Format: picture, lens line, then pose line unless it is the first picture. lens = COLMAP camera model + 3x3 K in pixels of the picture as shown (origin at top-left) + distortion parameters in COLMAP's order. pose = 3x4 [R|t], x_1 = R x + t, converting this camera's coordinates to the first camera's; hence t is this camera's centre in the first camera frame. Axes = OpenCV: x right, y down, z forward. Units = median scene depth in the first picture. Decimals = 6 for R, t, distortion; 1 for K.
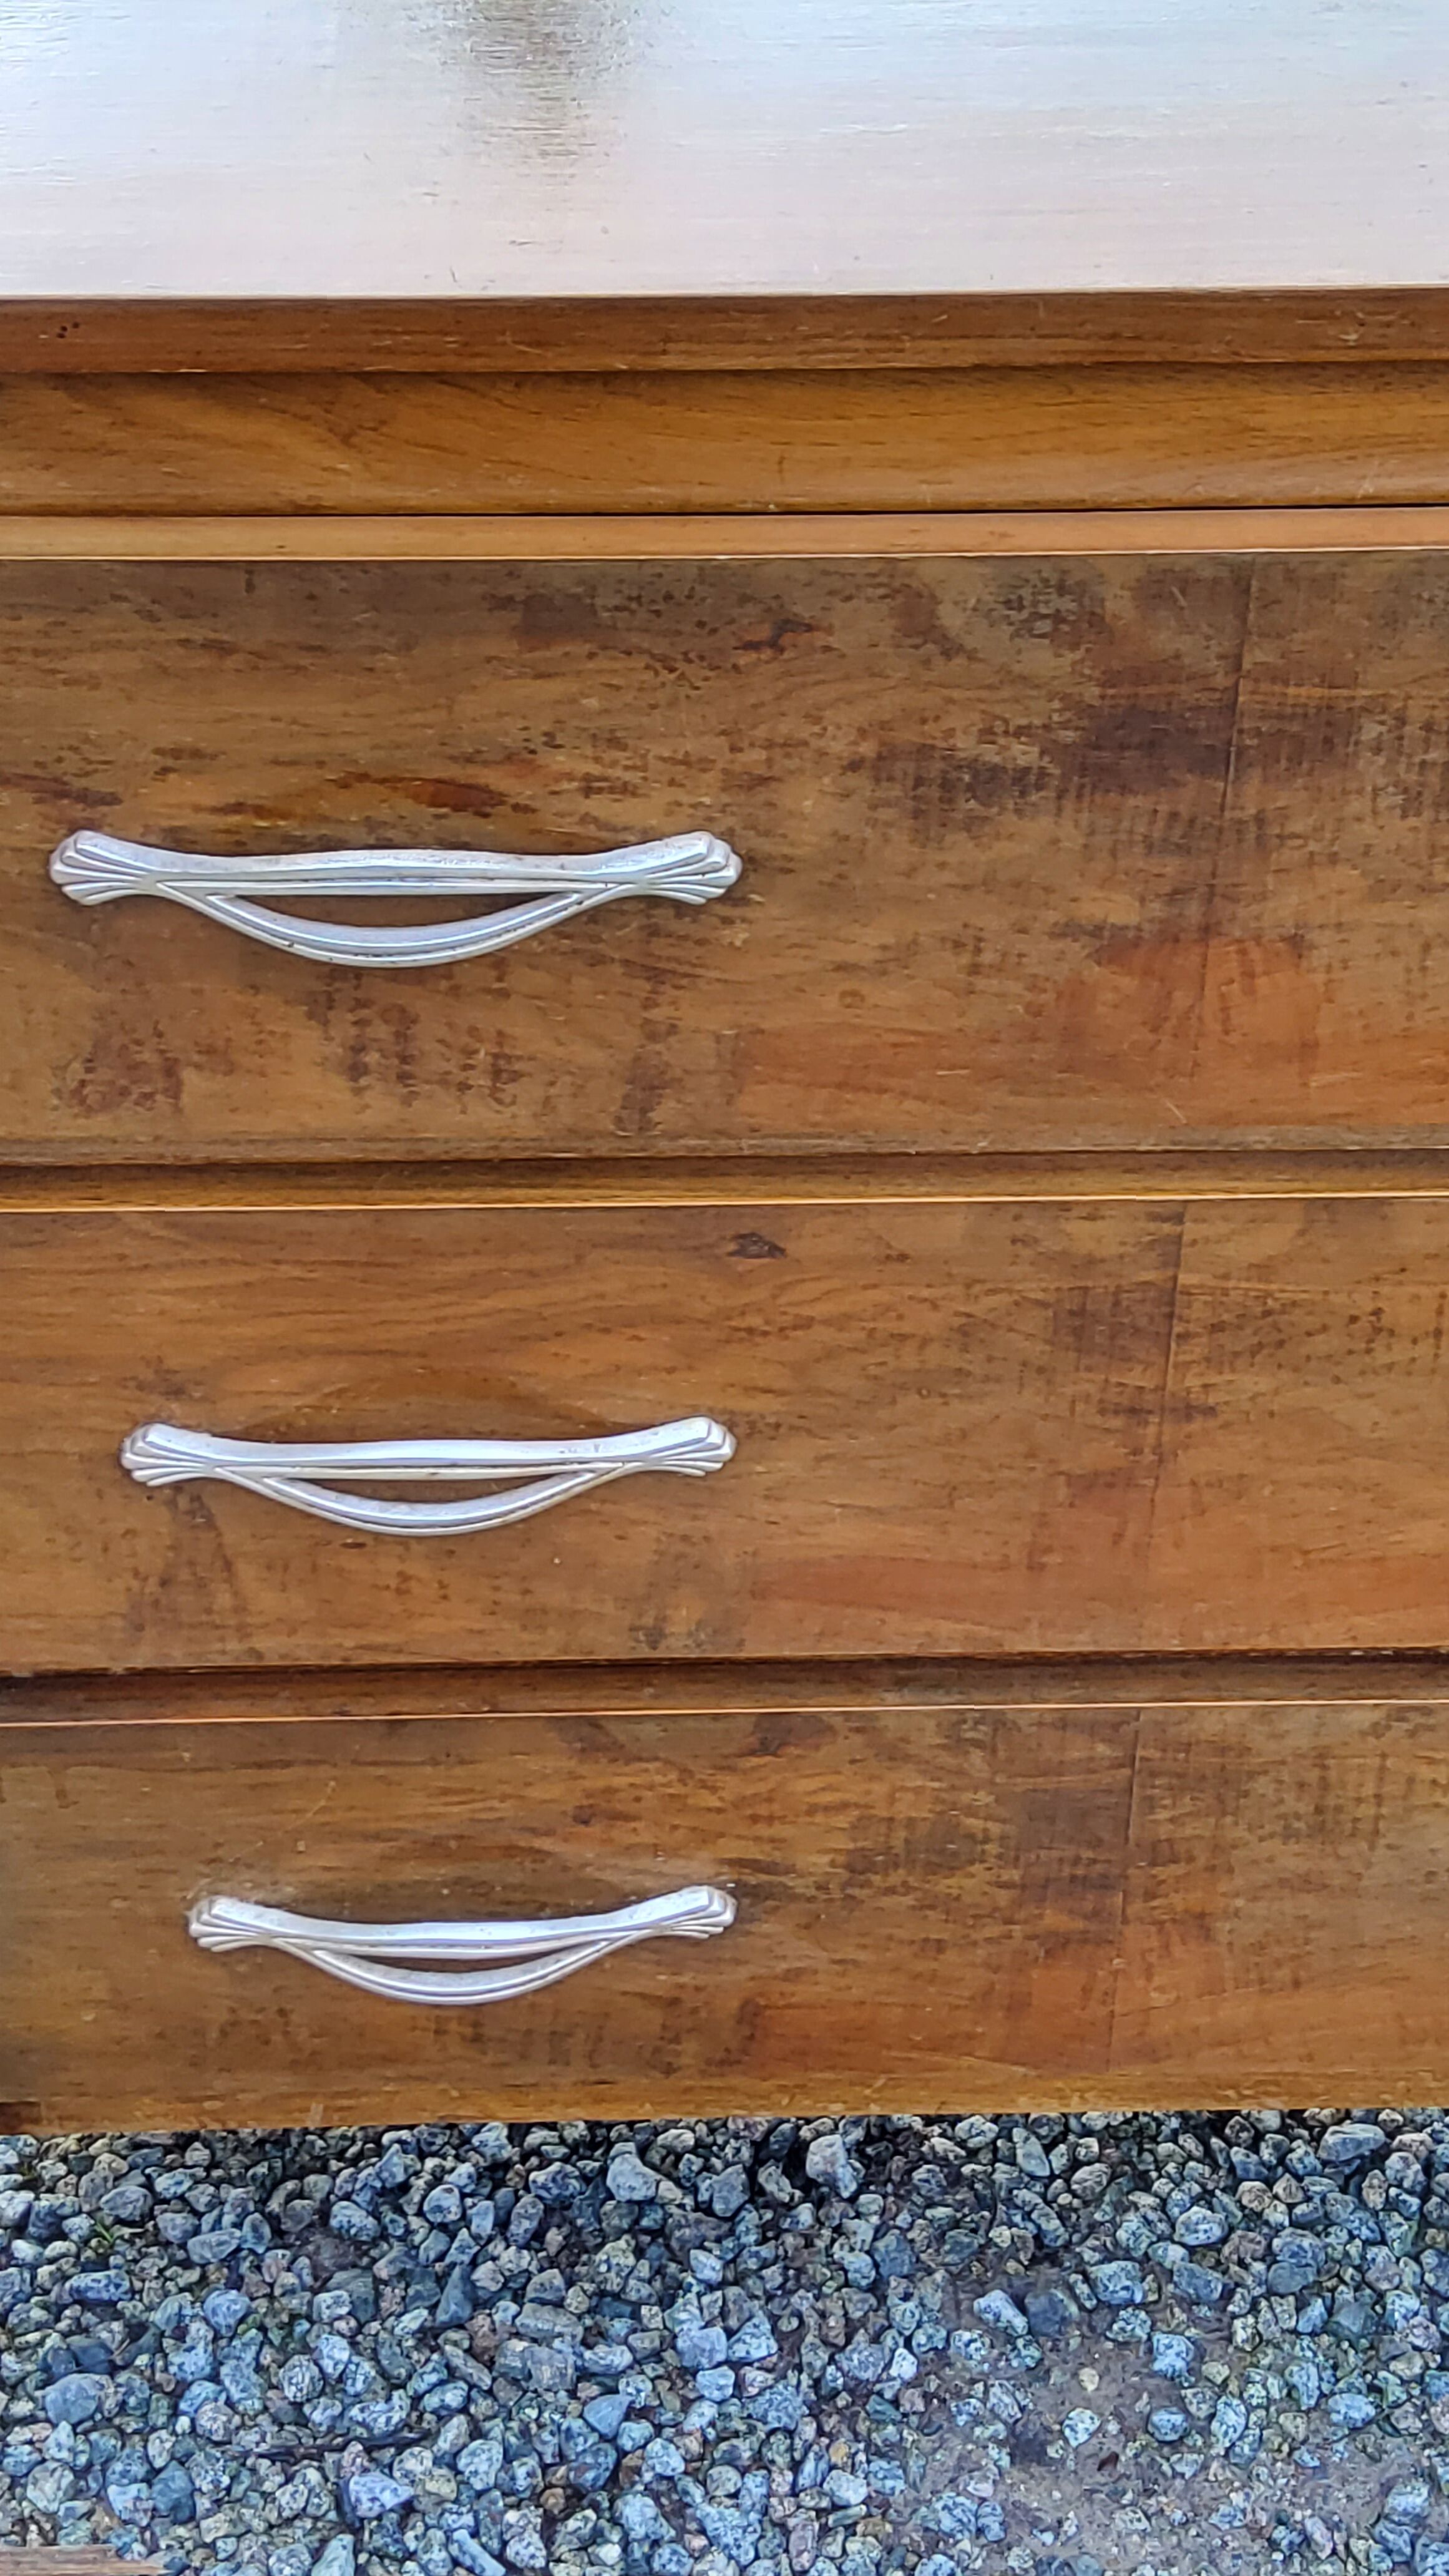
lens RADIAL K [[3868.9, 0, 748.5], [0, 3868.9, 1258.0], [0, 0, 1]] dist [0.107587, 0.000000]
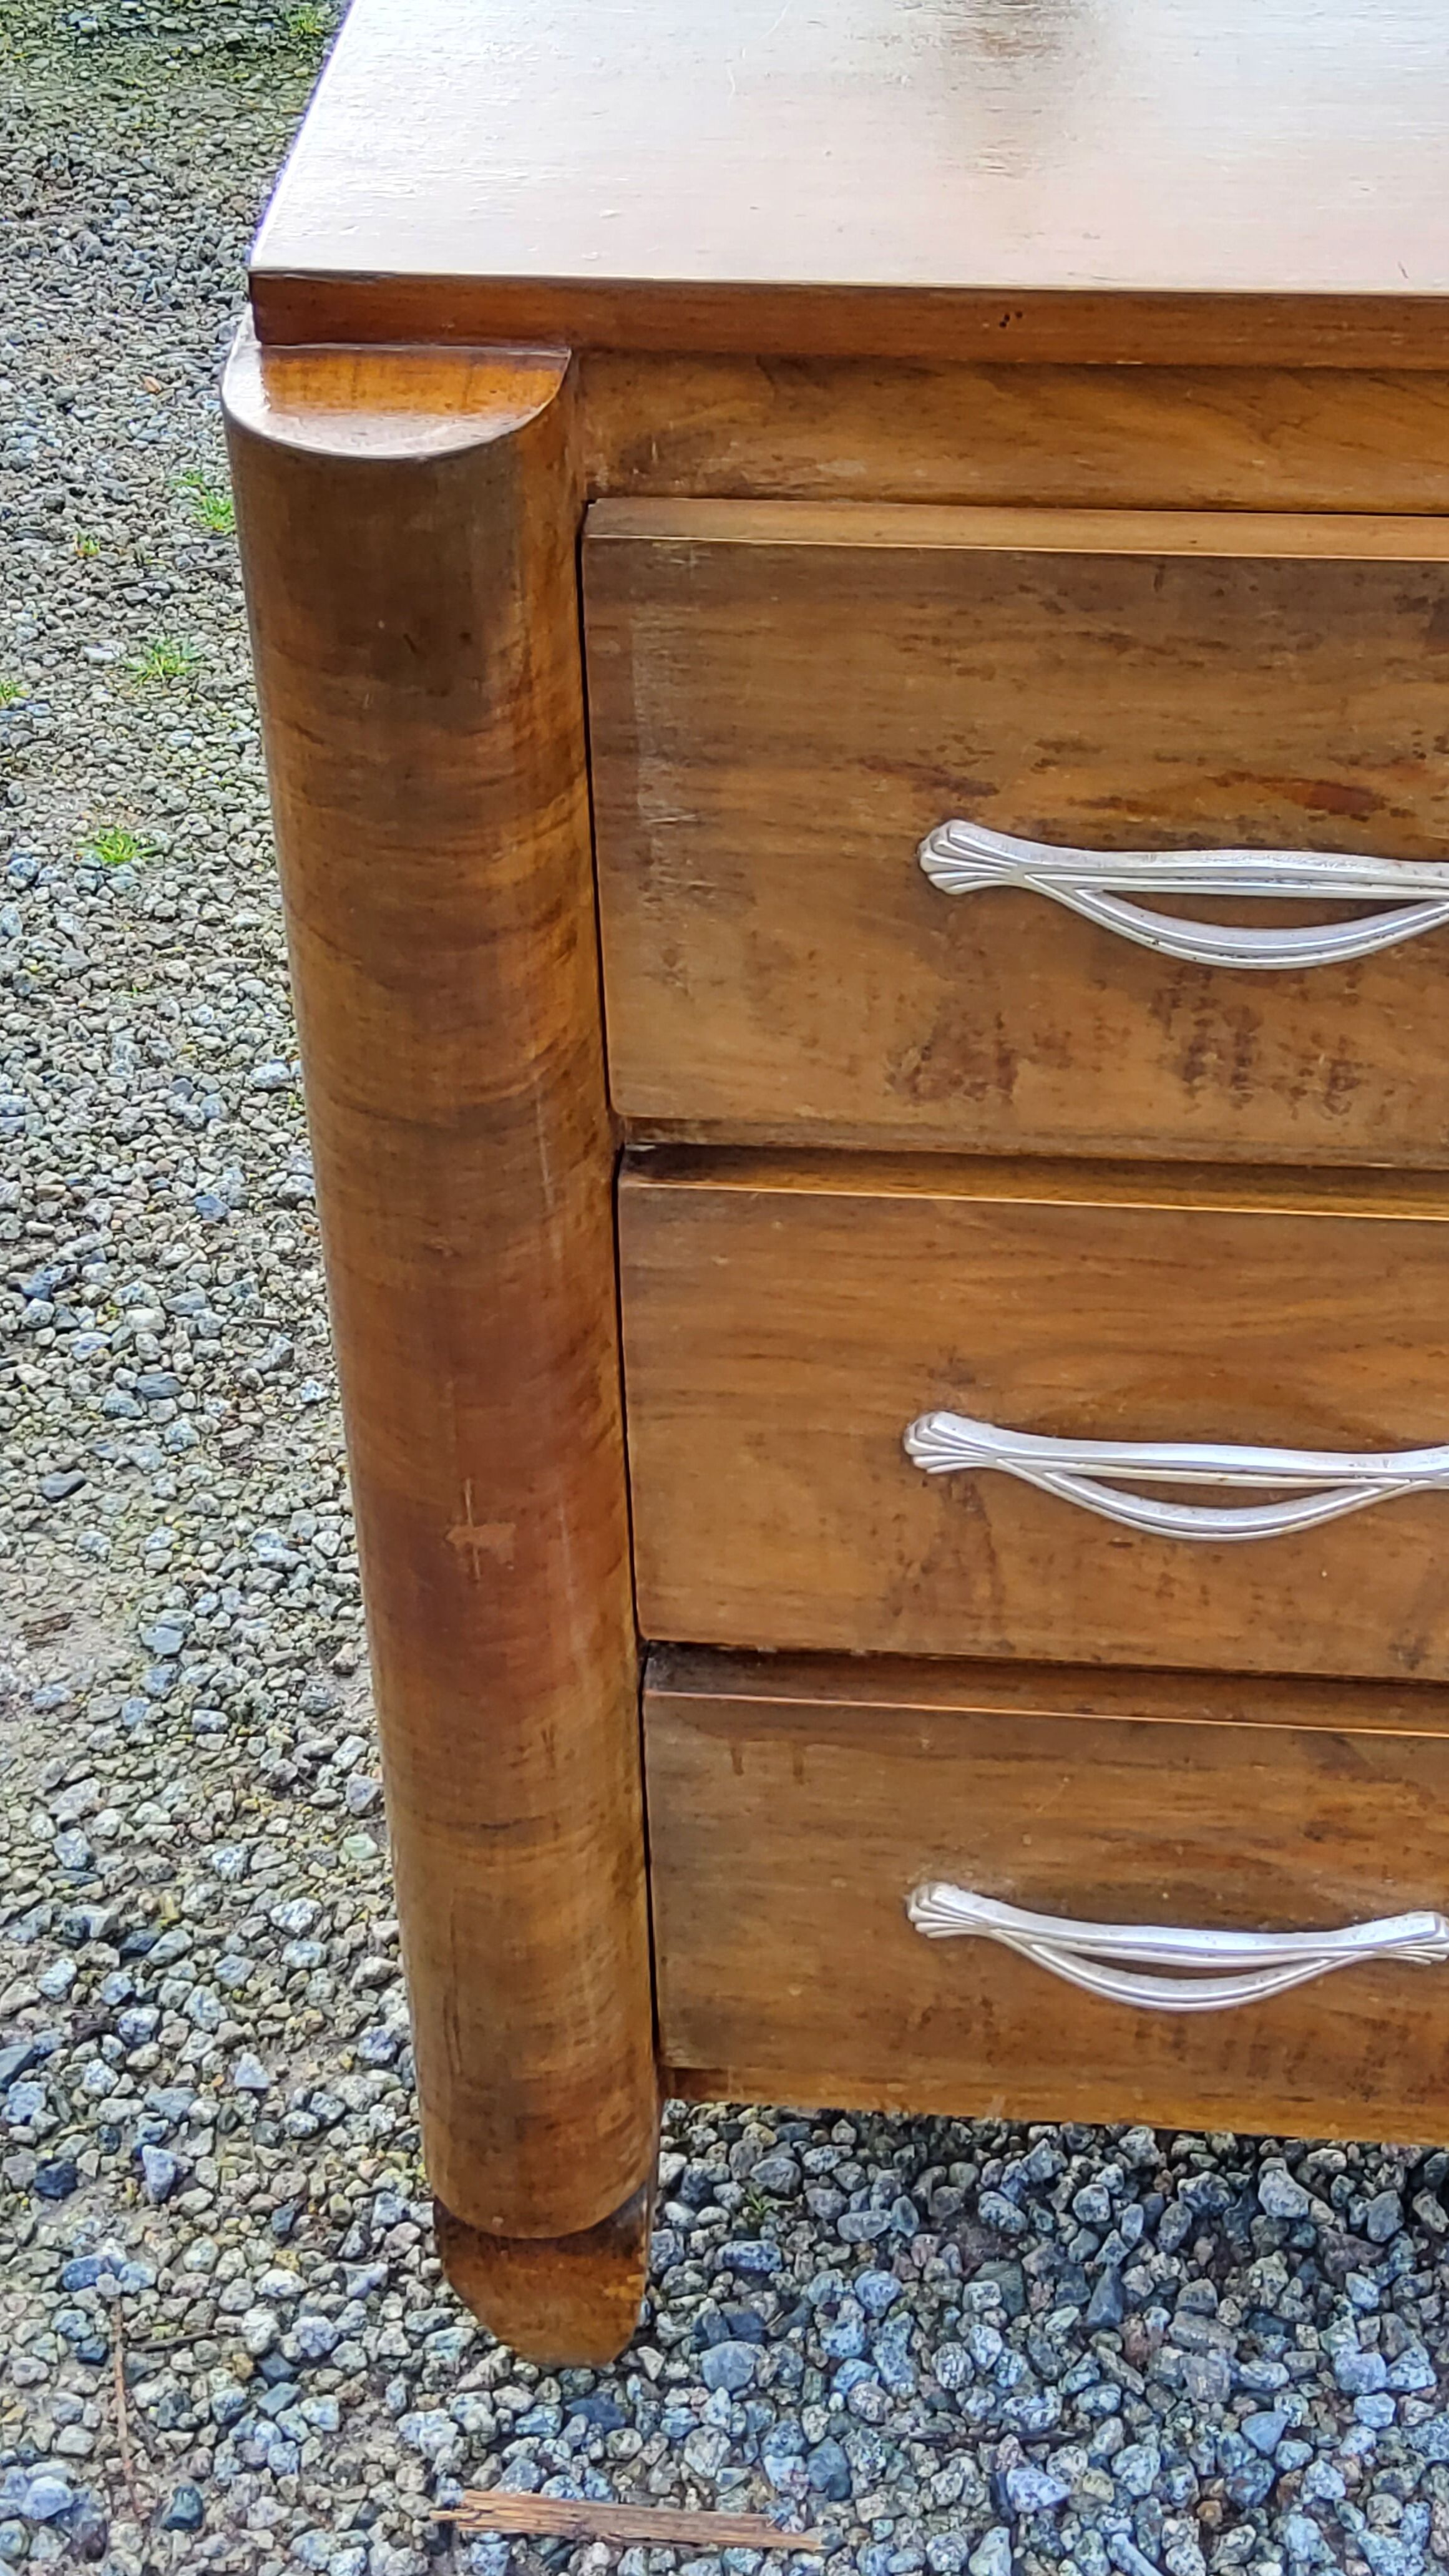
lens RADIAL K [[3868.9, 0, 757.7], [0, 3868.9, 1266.8], [0, 0, 1]] dist [0.107587, 0.000000]
pose [[0.993720, 0.054543, -0.097699, -0.100864], [-0.053951, 0.998506, 0.008693, -0.000693], [0.098027, -0.003367, 0.995178, 0.000906]]
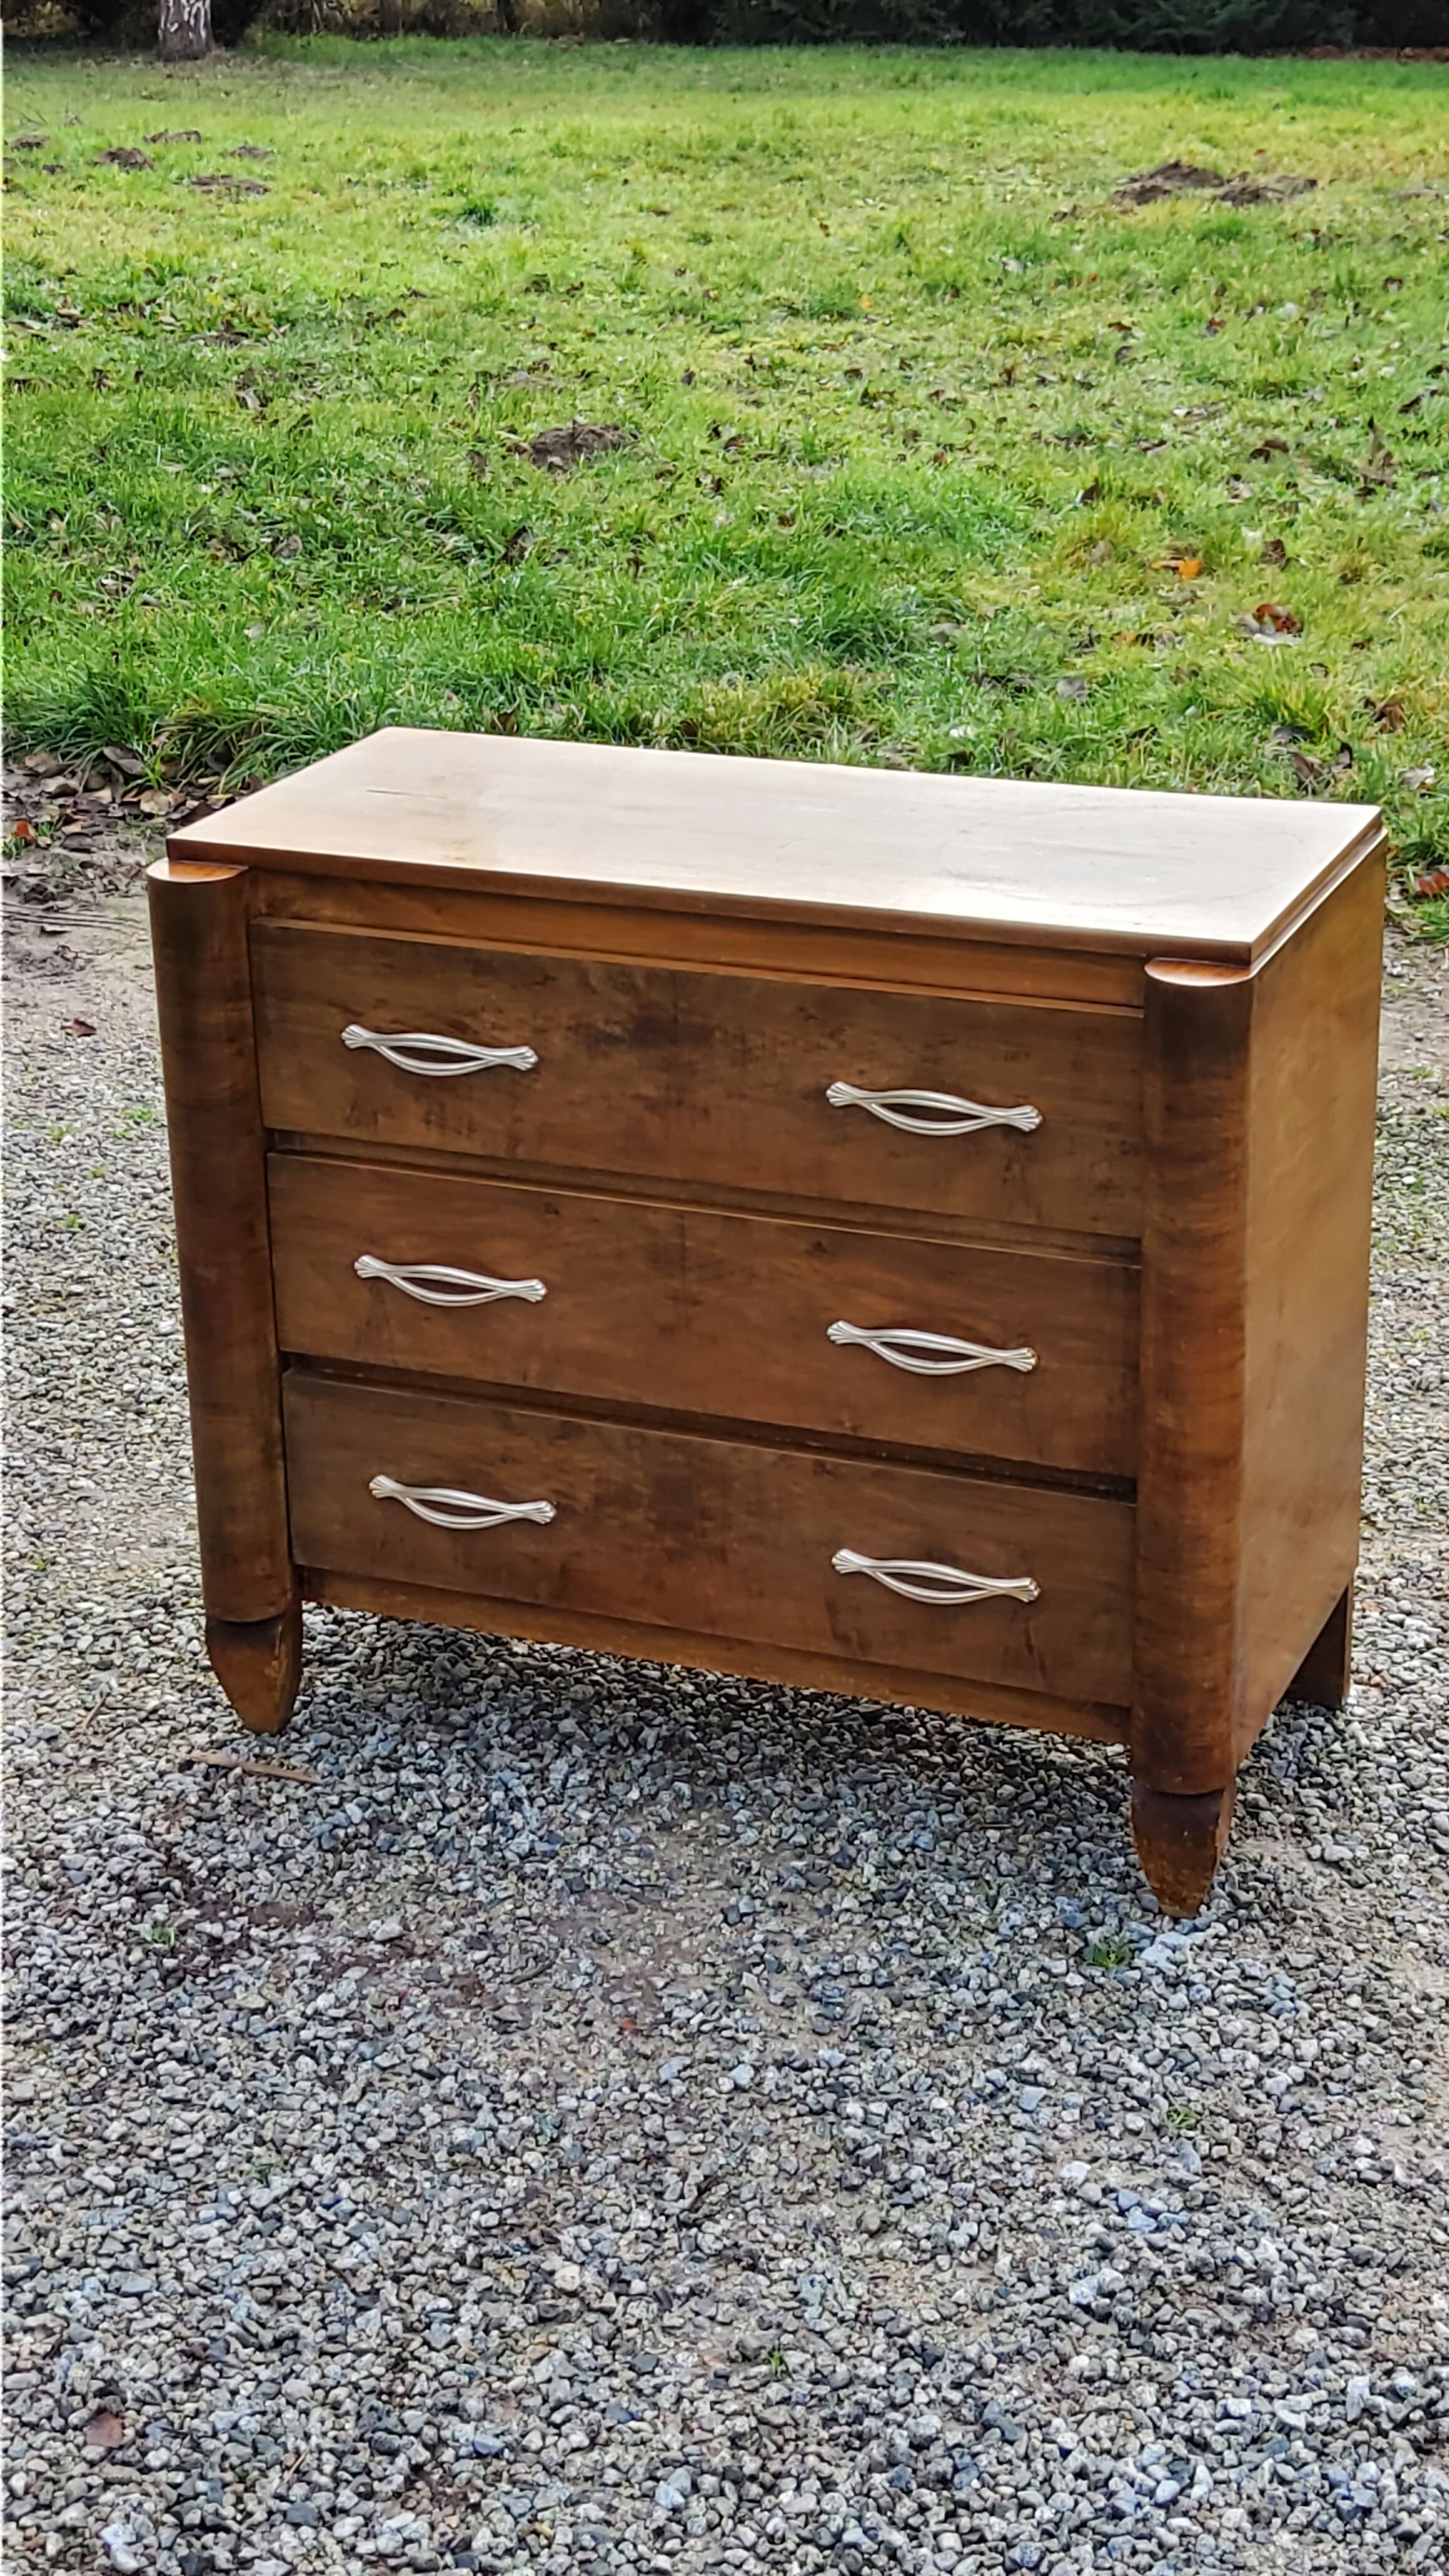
lens RADIAL K [[3868.9, 0, 815.4], [0, 3868.9, 1189.4], [0, 0, 1]] dist [0.107587, 0.000000]
pose [[0.917716, 0.122963, -0.377727, 1.204435], [-0.238124, 0.931389, -0.275341, 0.692228], [0.317954, 0.342630, 0.884030, -1.424599]]
